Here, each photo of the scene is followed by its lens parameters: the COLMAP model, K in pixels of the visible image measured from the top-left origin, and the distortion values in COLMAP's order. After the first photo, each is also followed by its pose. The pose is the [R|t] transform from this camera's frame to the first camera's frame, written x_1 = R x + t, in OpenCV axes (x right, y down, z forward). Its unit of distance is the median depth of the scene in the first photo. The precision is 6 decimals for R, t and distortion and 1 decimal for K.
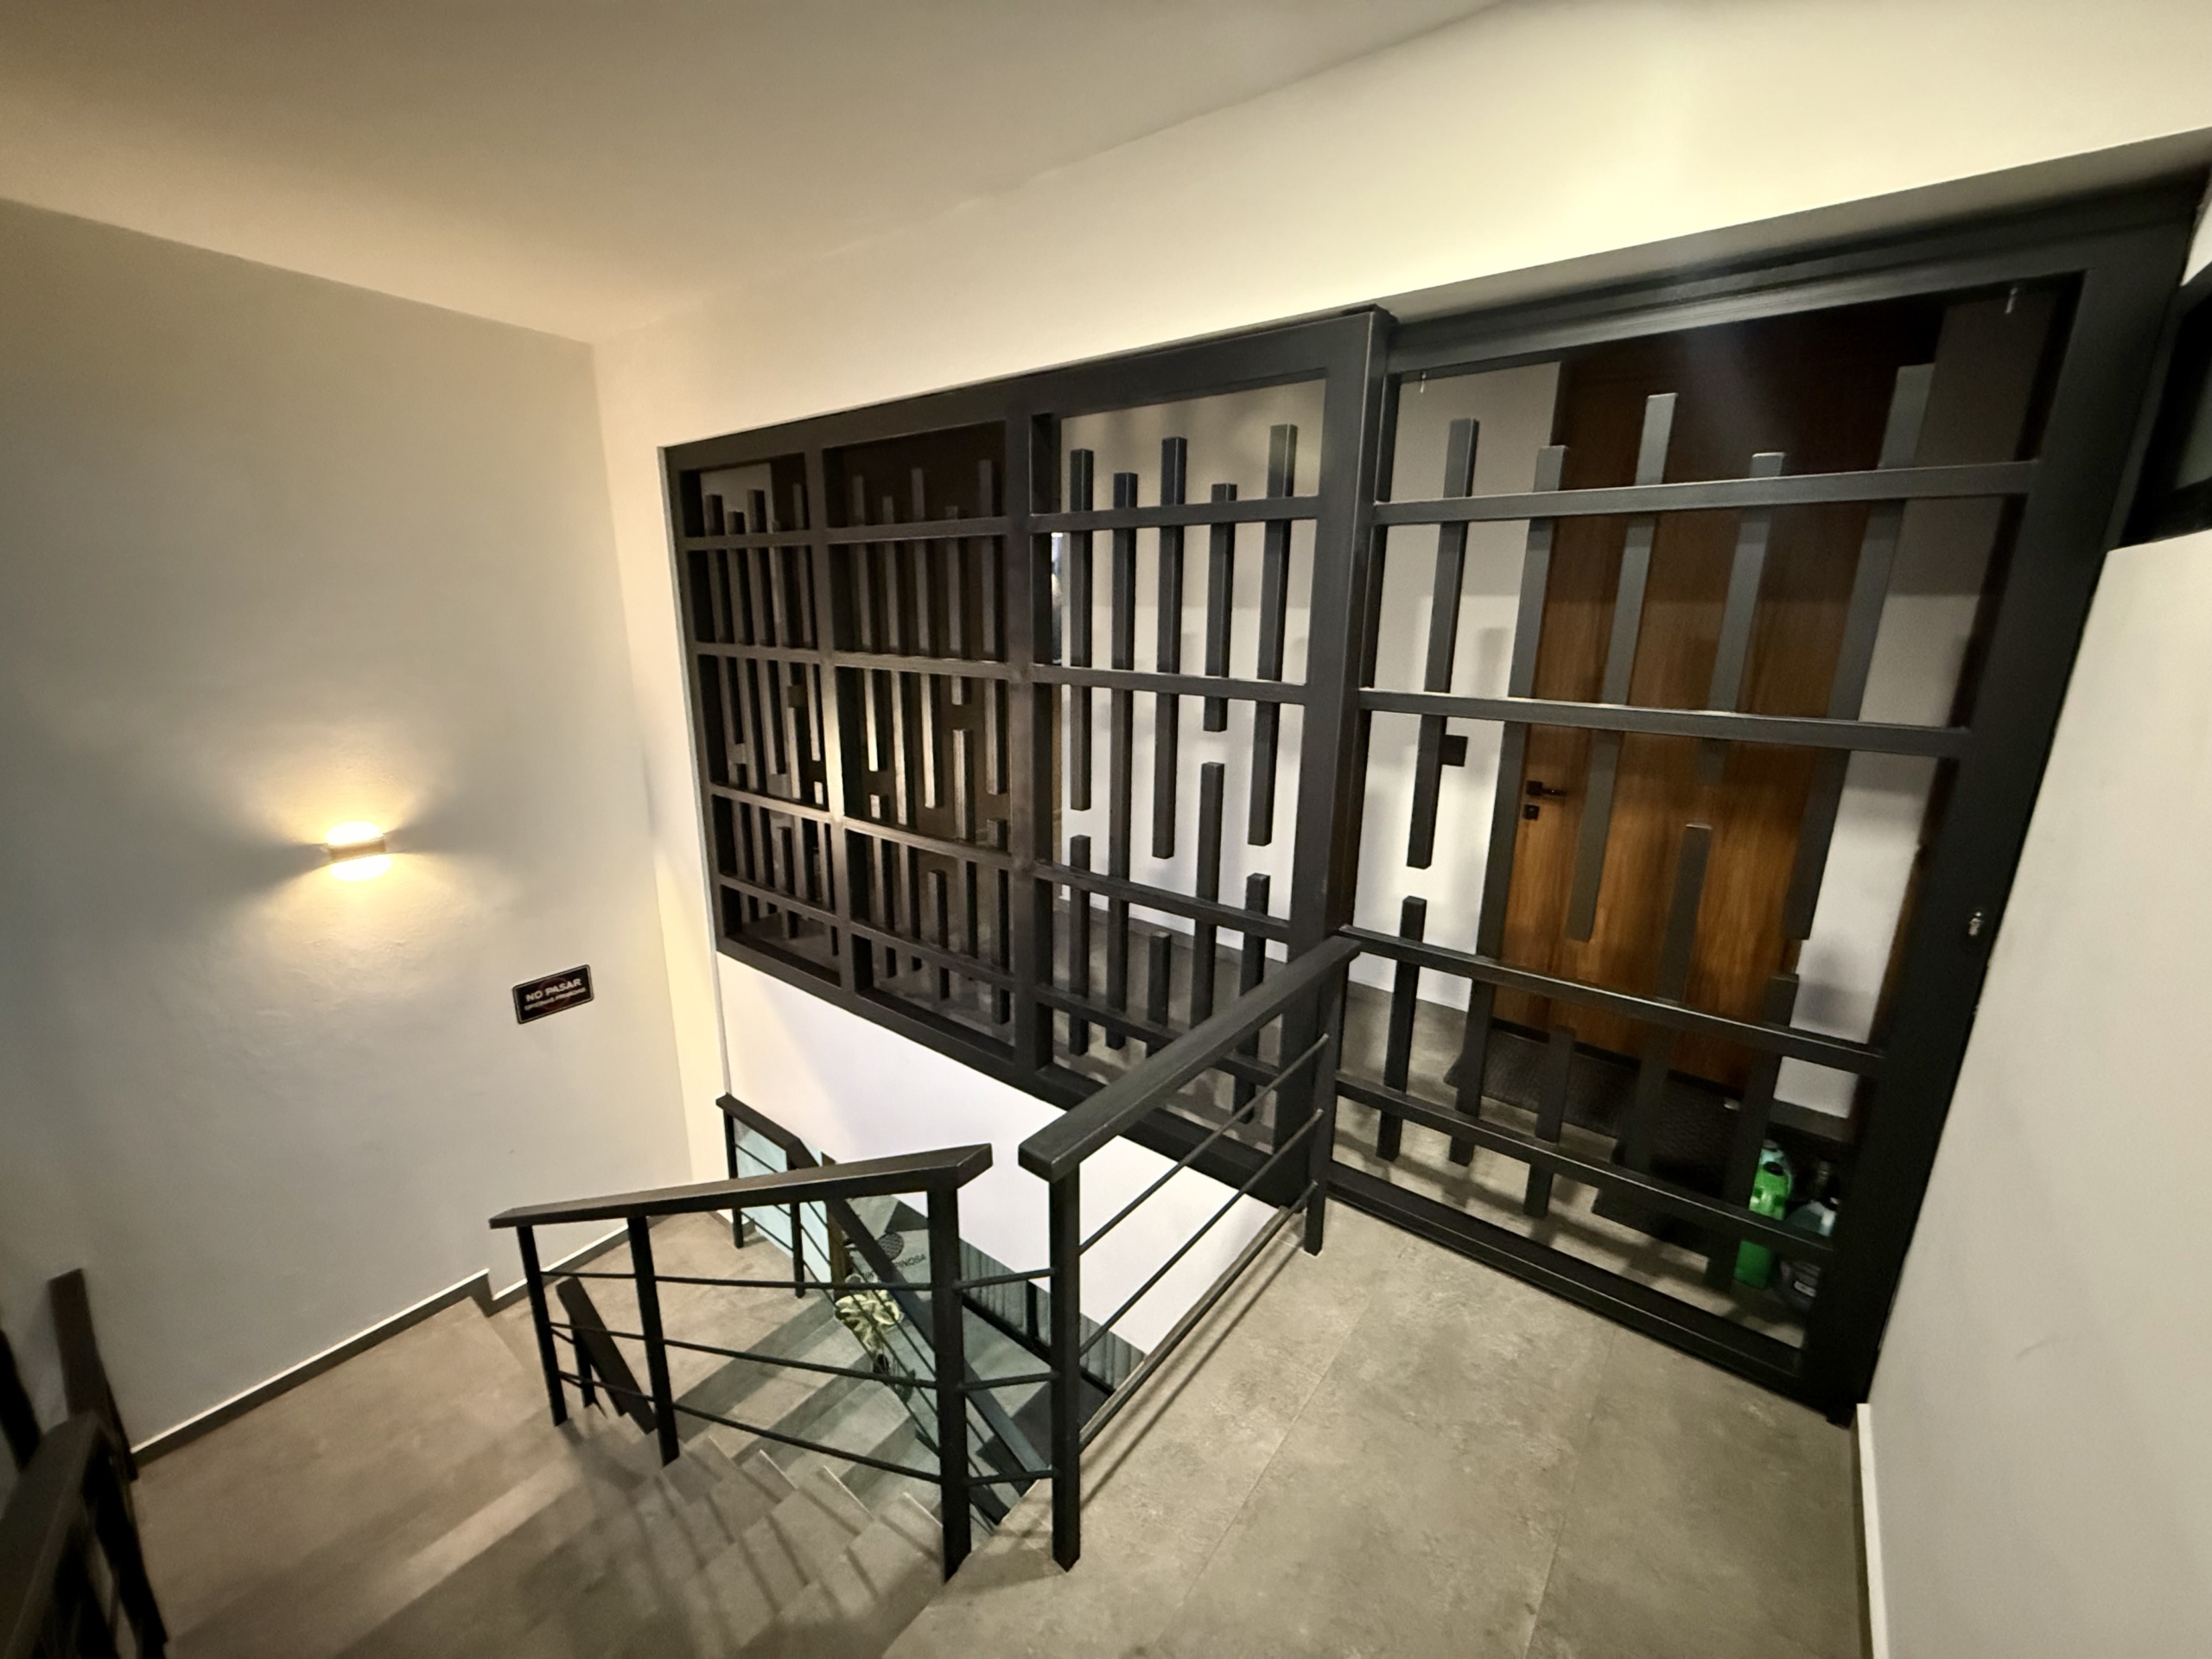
lens RADIAL K [[881.0, 0, 1098.5], [0, 881.0, 824.1], [0, 0, 1]] dist [-0.000552, 0.000448]
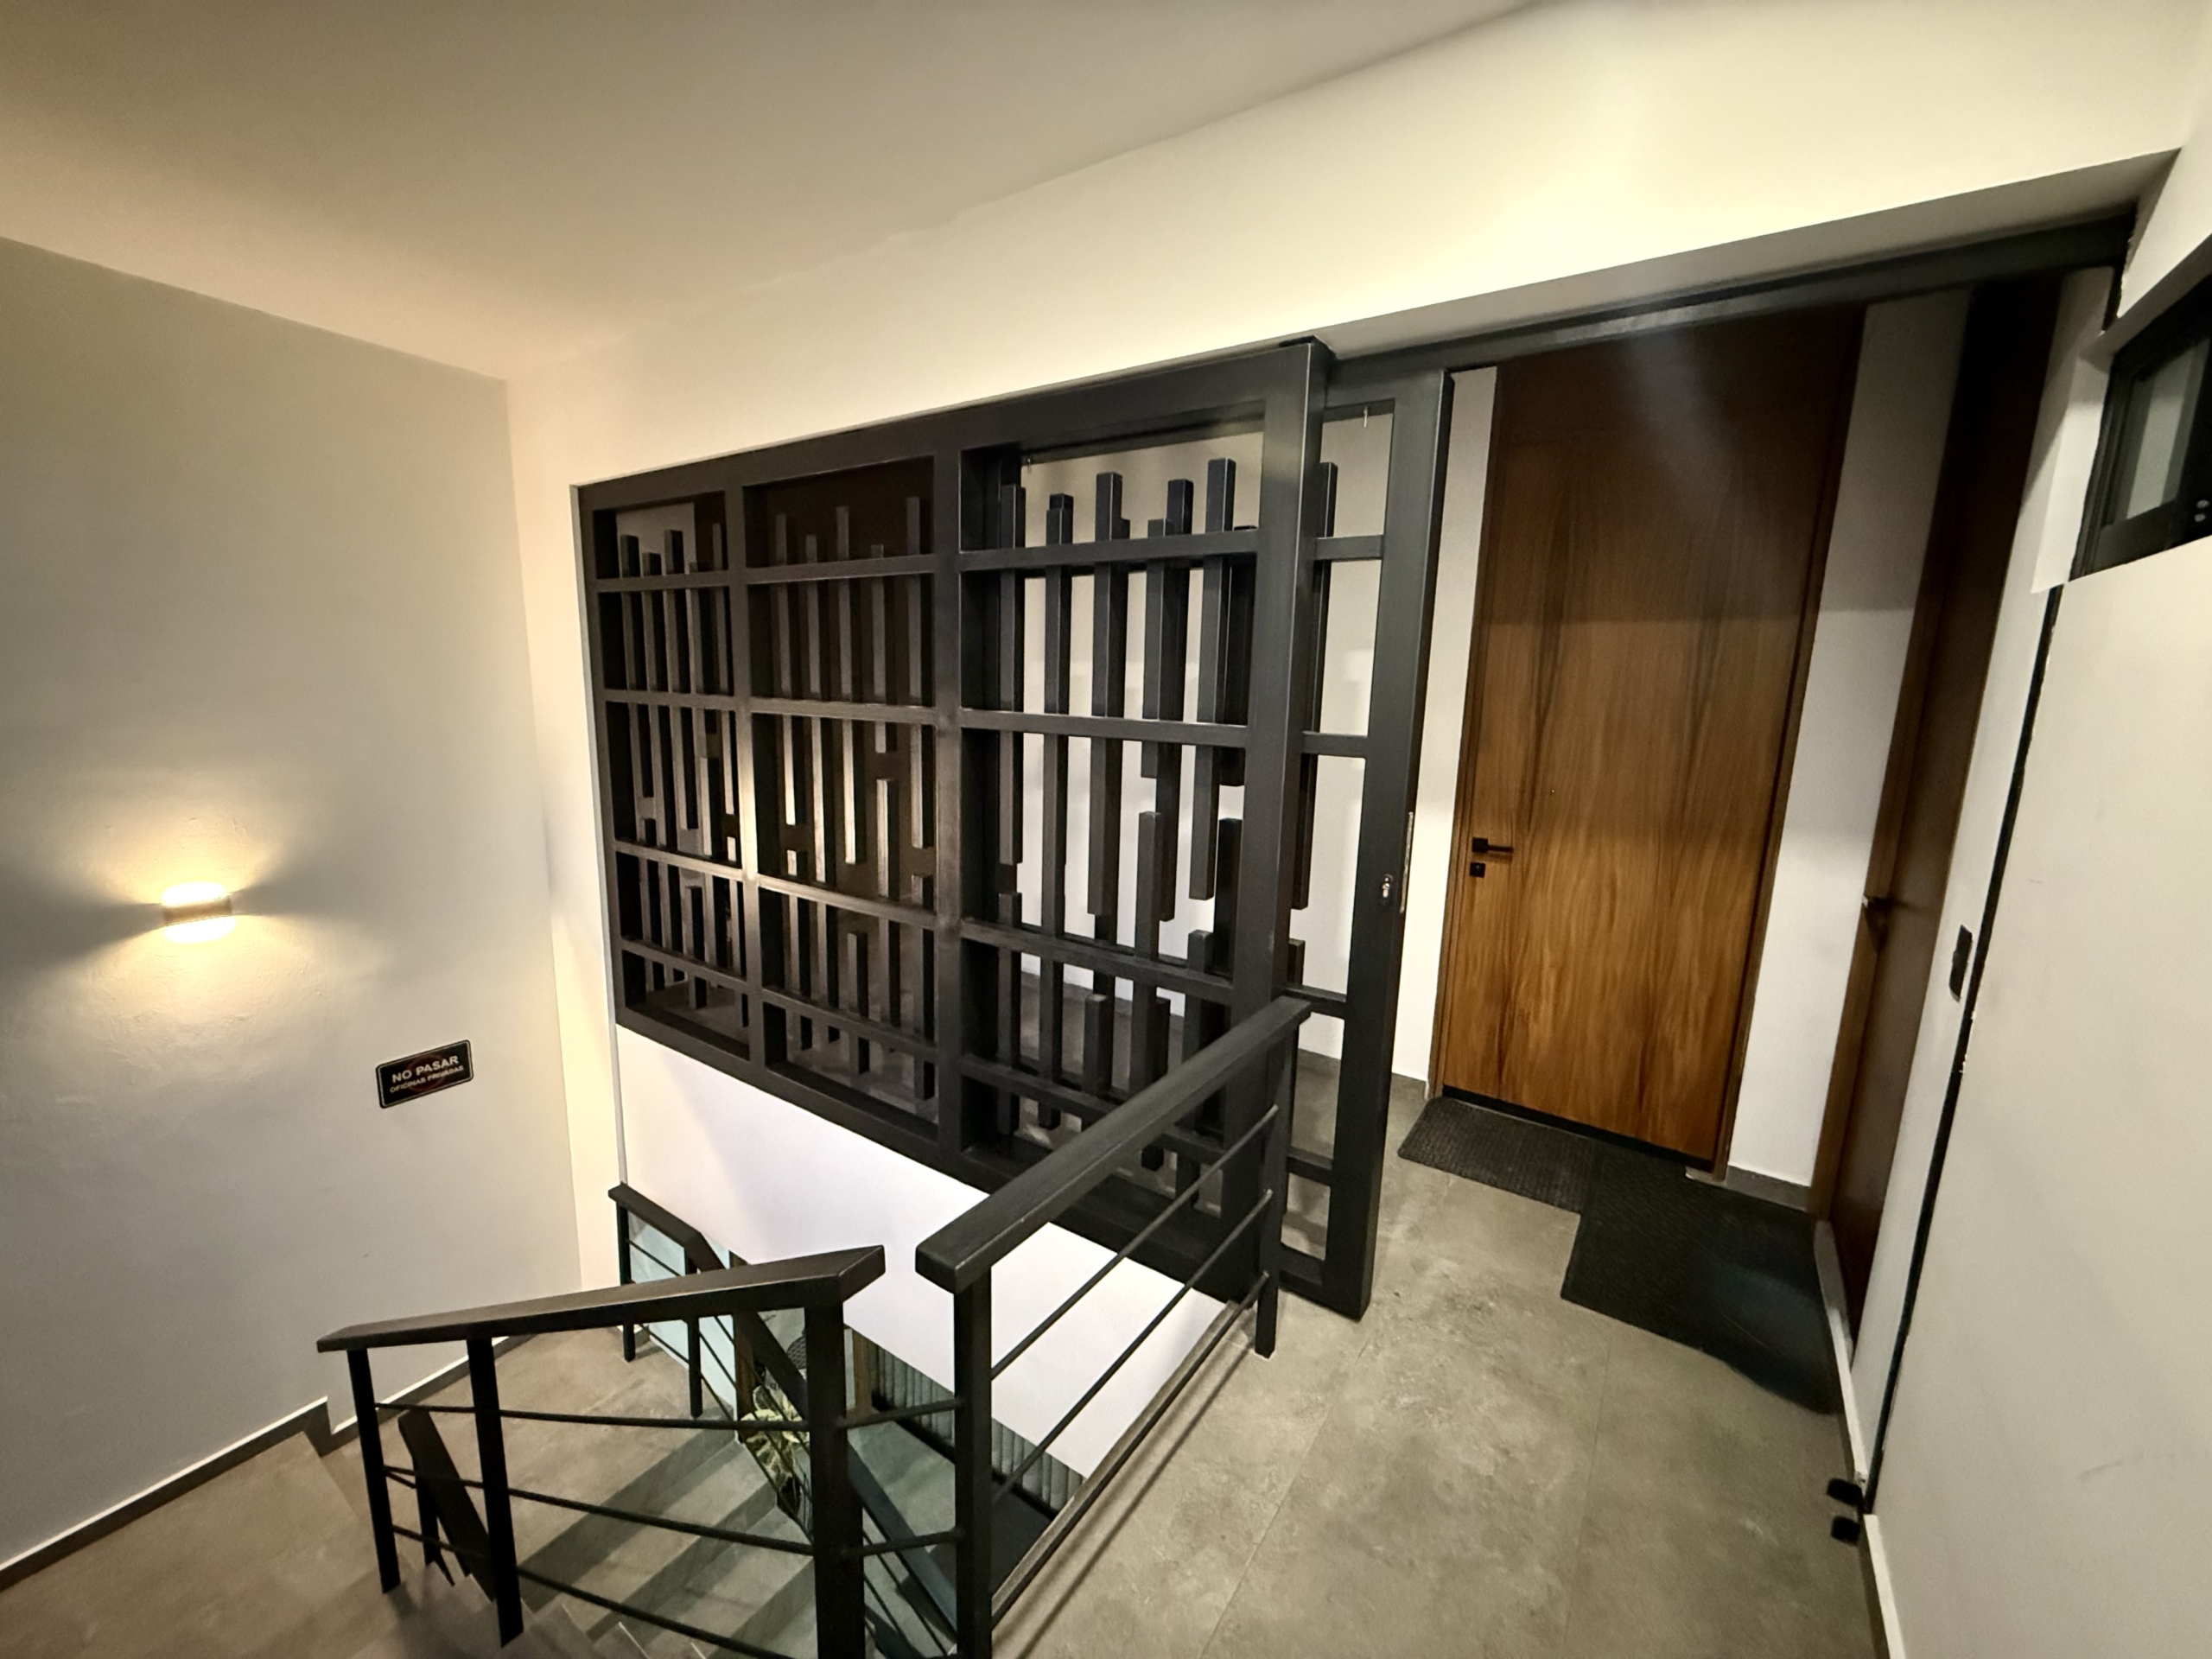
lens RADIAL K [[881.0, 0, 1098.4], [0, 881.0, 824.3], [0, 0, 1]] dist [-0.000552, 0.000448]
pose [[0.998030, 0.004208, 0.062594, 0.011267], [0.000741, 0.996888, -0.078824, 0.013421], [-0.062731, 0.078715, 0.994921, 0.053956]]
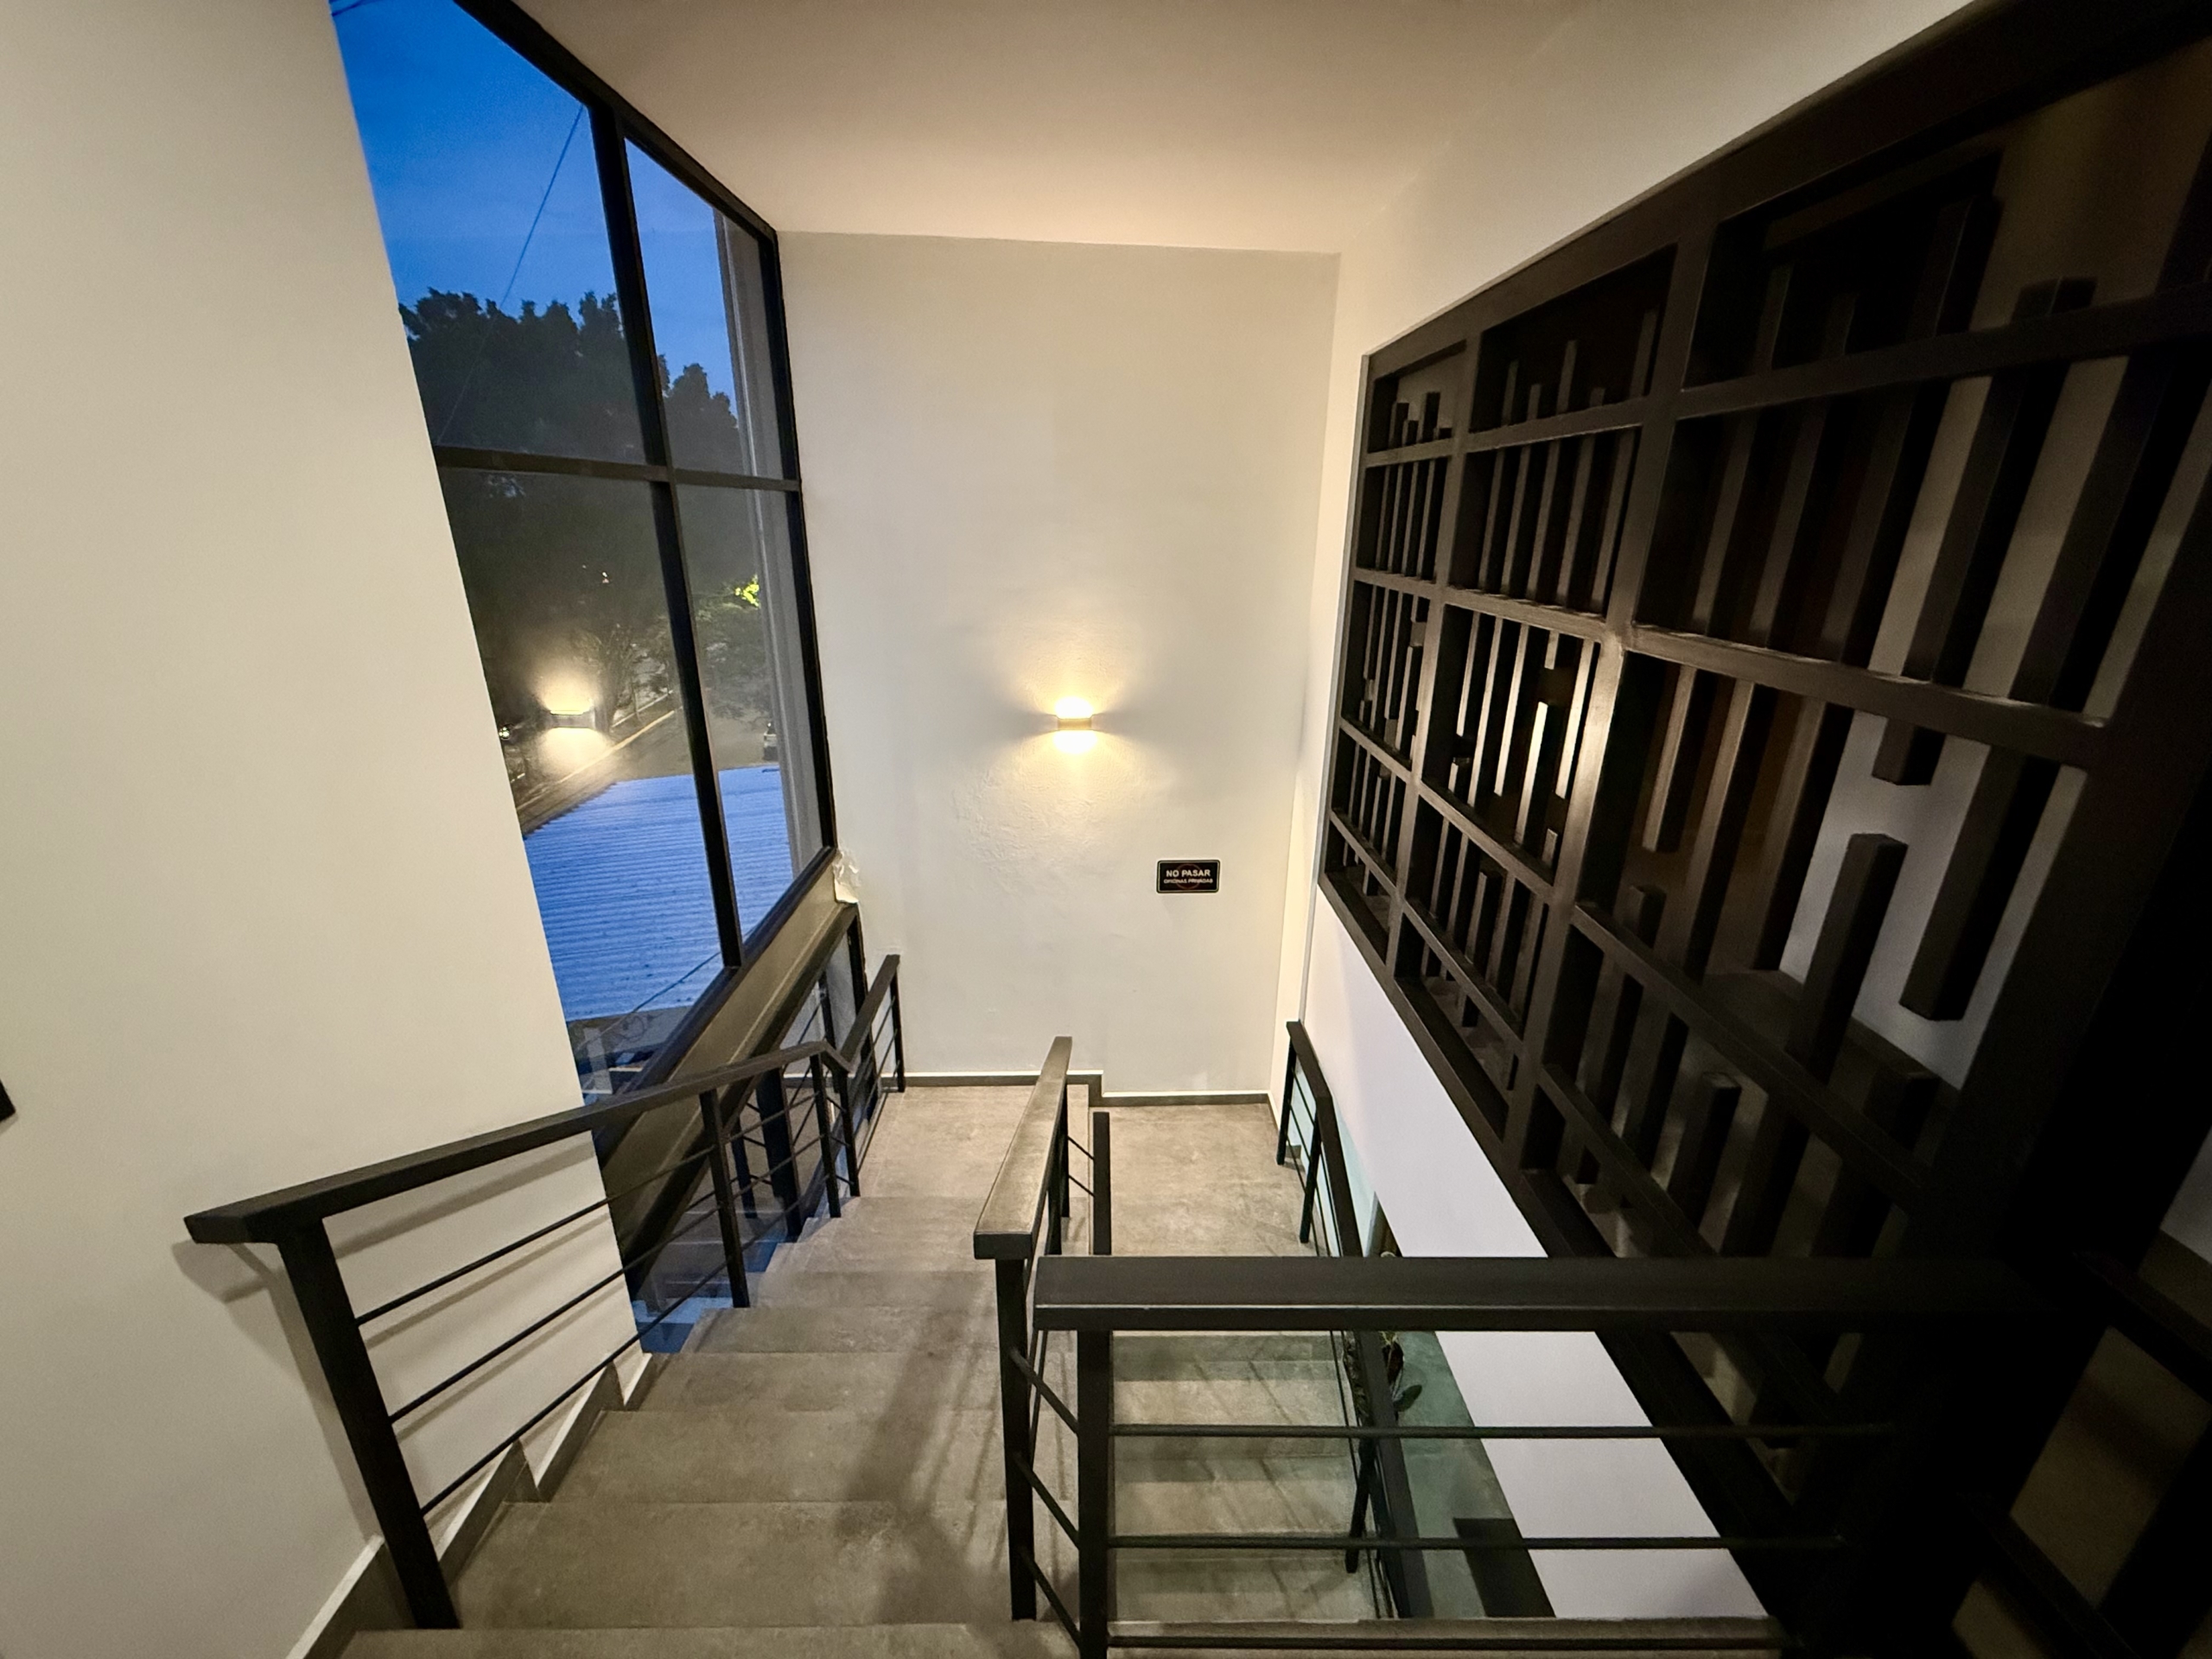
lens RADIAL K [[881.0, 0, 1097.0], [0, 881.0, 828.2], [0, 0, 1]] dist [-0.000552, 0.000448]
pose [[0.617694, 0.258519, -0.742712, 0.172912], [-0.186941, 0.965621, 0.180634, -0.063894], [0.763876, 0.027266, 0.644787, 0.216311]]
